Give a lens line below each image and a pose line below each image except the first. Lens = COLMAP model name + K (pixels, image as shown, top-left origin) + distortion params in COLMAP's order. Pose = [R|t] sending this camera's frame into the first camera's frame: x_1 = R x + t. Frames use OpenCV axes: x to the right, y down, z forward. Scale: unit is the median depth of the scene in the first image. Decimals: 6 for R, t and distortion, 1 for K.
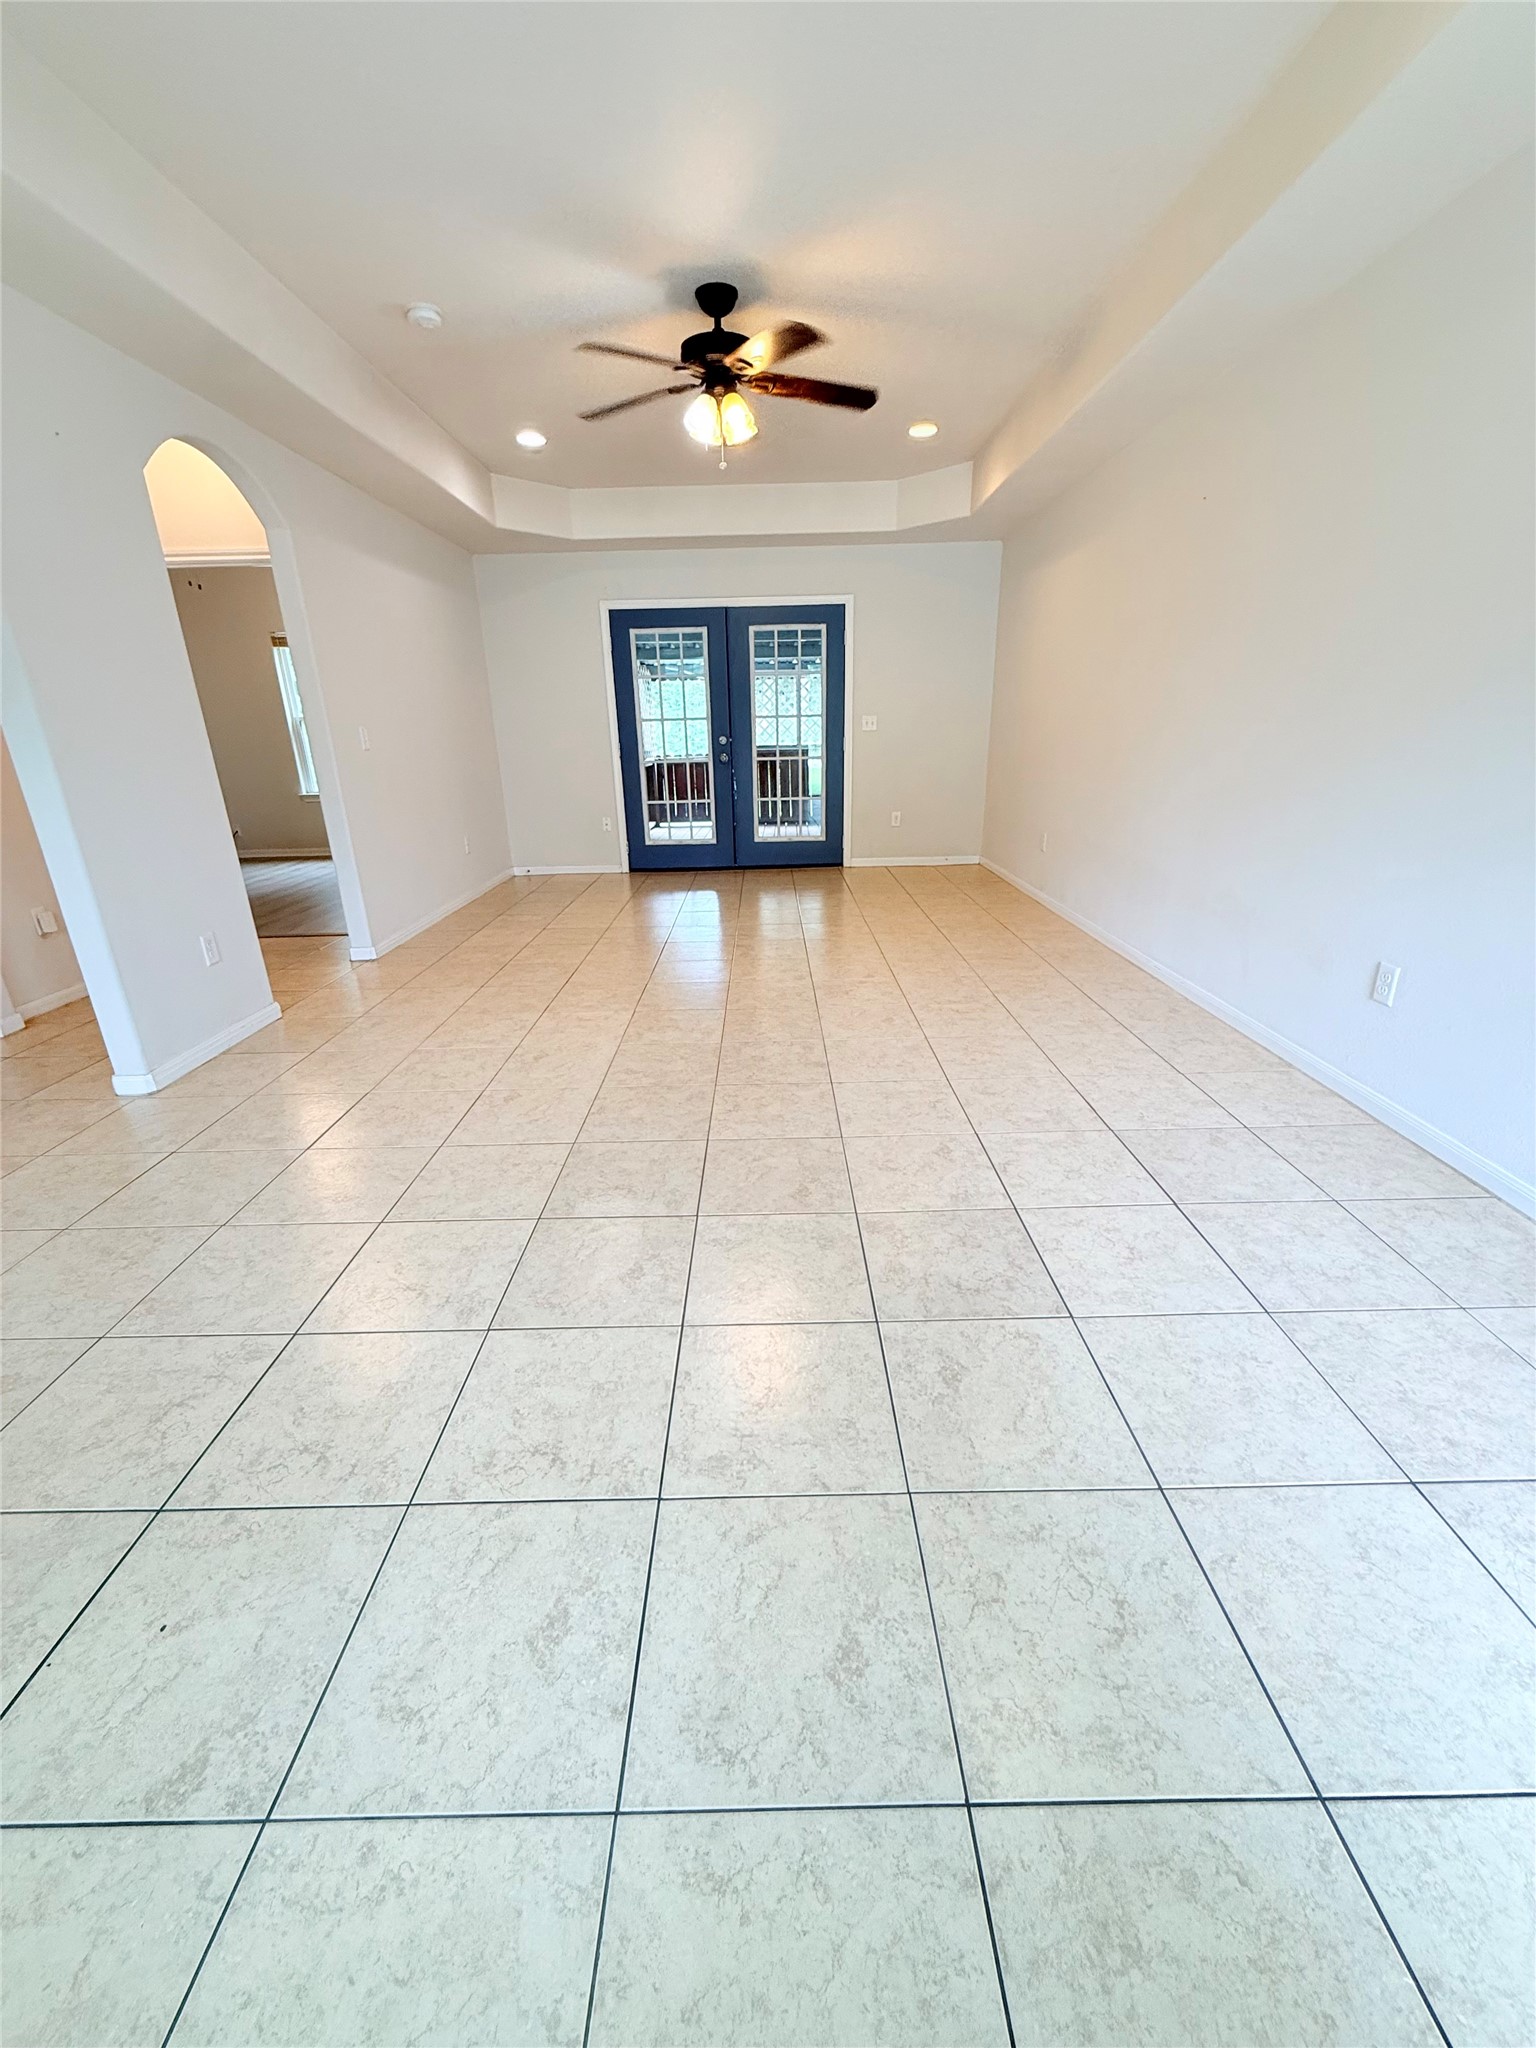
lens RADIAL K [[811.4, 0, 767.2], [0, 811.4, 1019.5], [0, 0, 1]] dist [-0.000172, -0.000154]
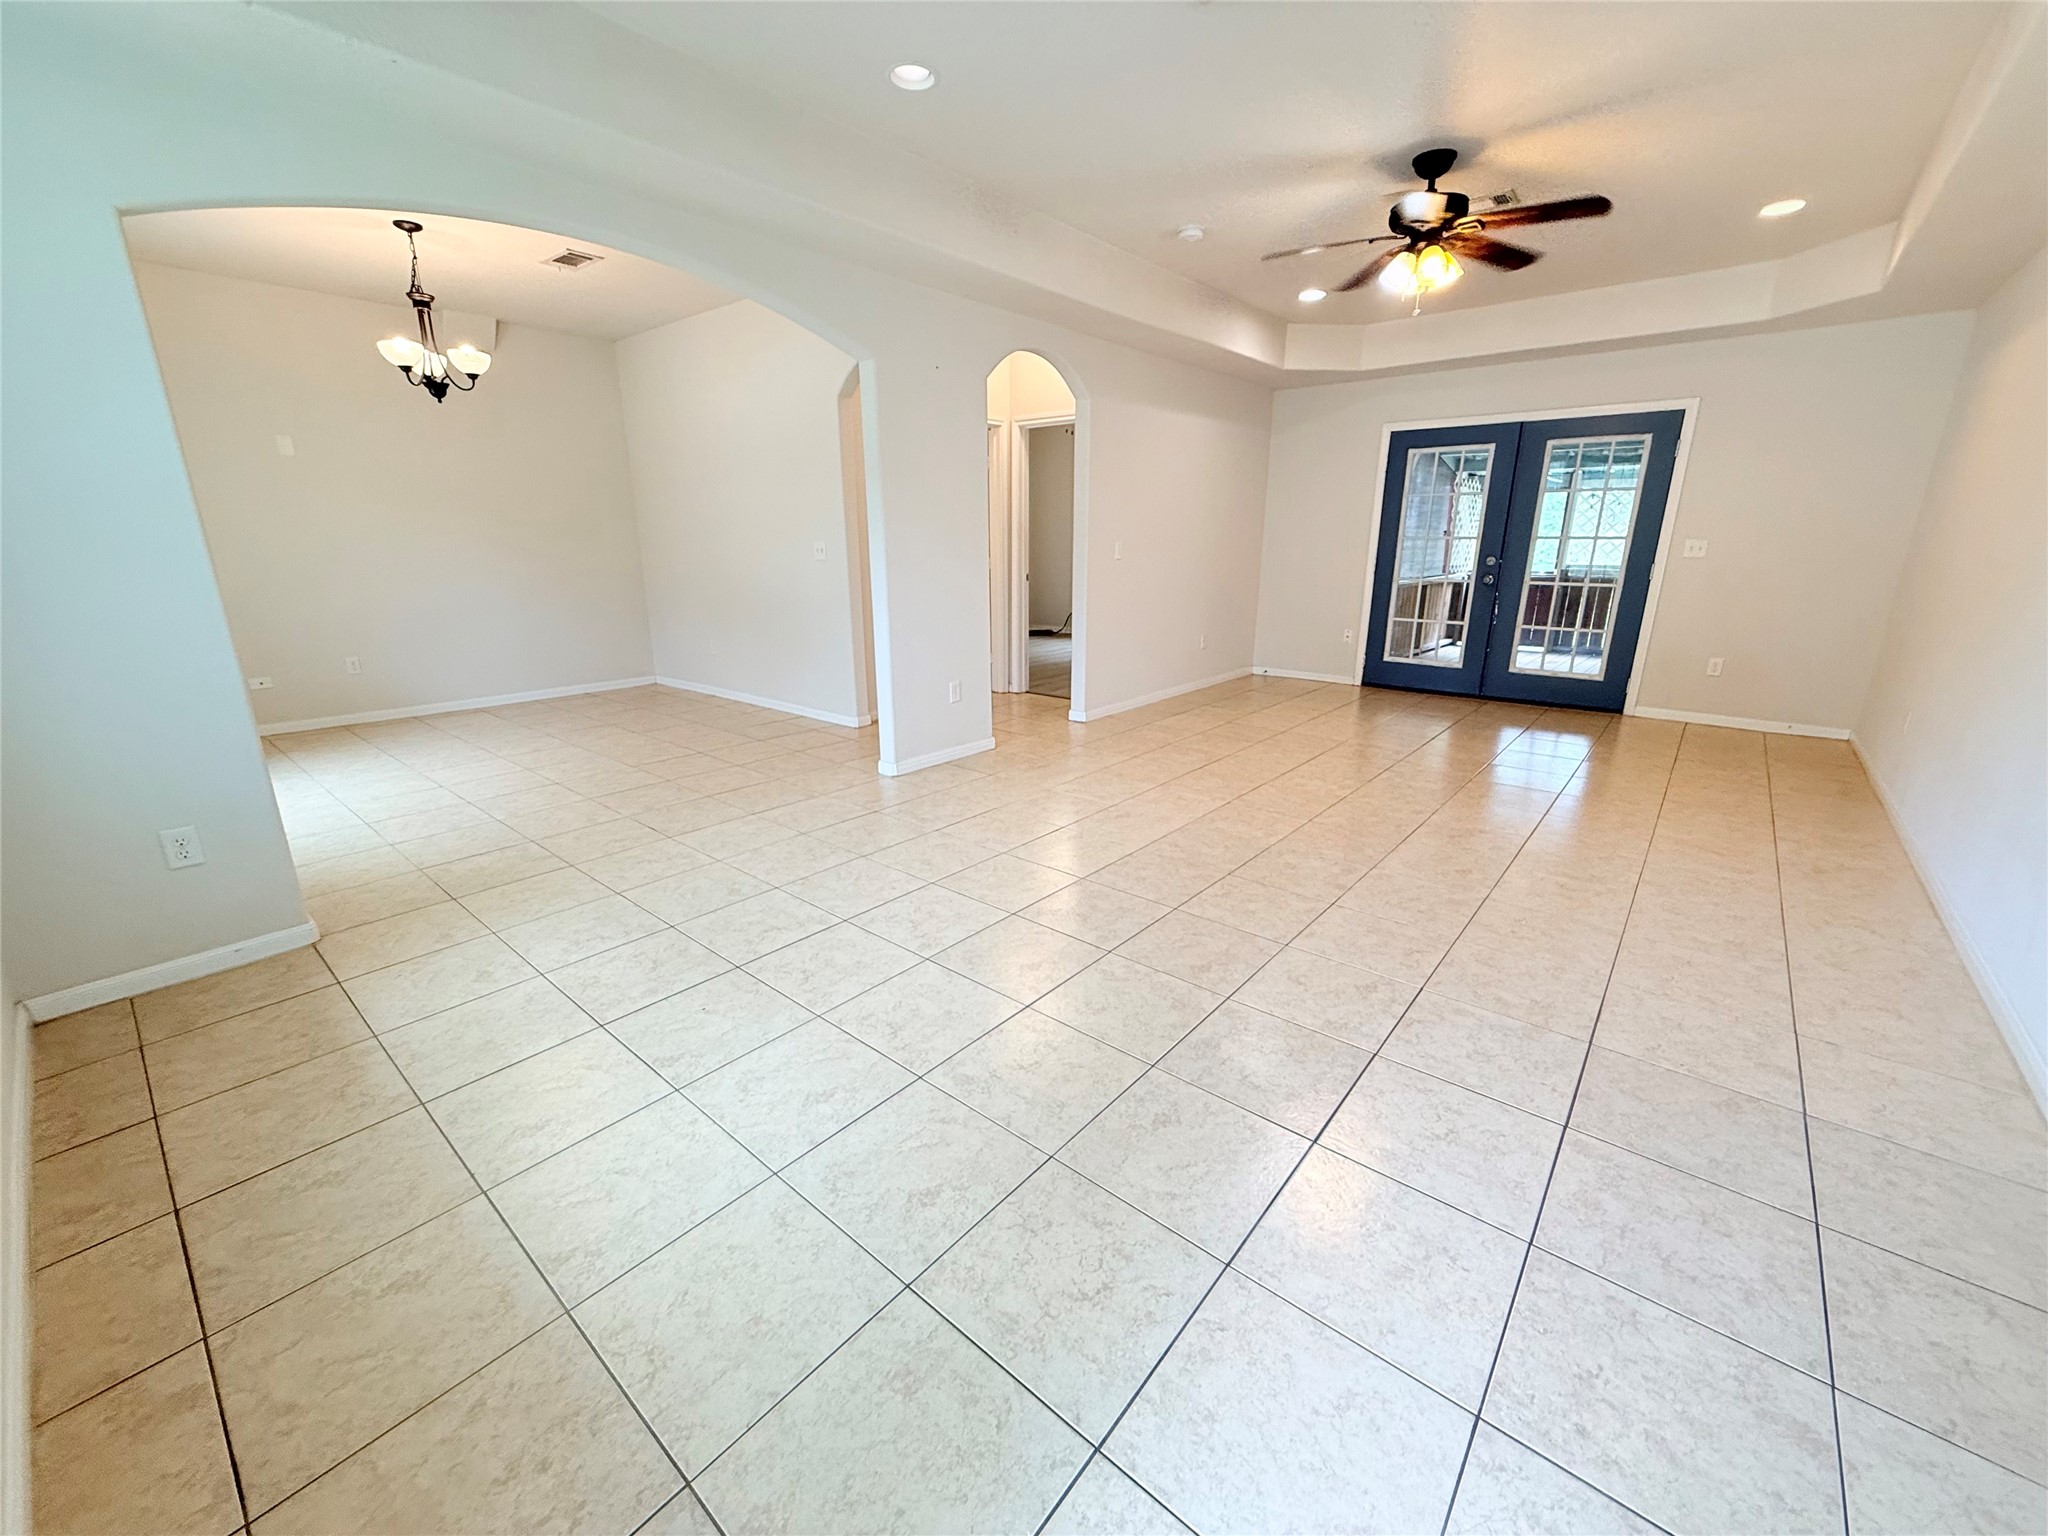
lens RADIAL K [[811.4, 0, 1024.0], [0, 811.4, 768.0], [0, 0, 1]] dist [-0.000172, -0.000154]
pose [[0.759092, 0.201791, -0.618918, 0.466528], [-0.237702, 0.971015, 0.025050, -0.026450], [0.606034, 0.128103, 0.785056, -0.075640]]
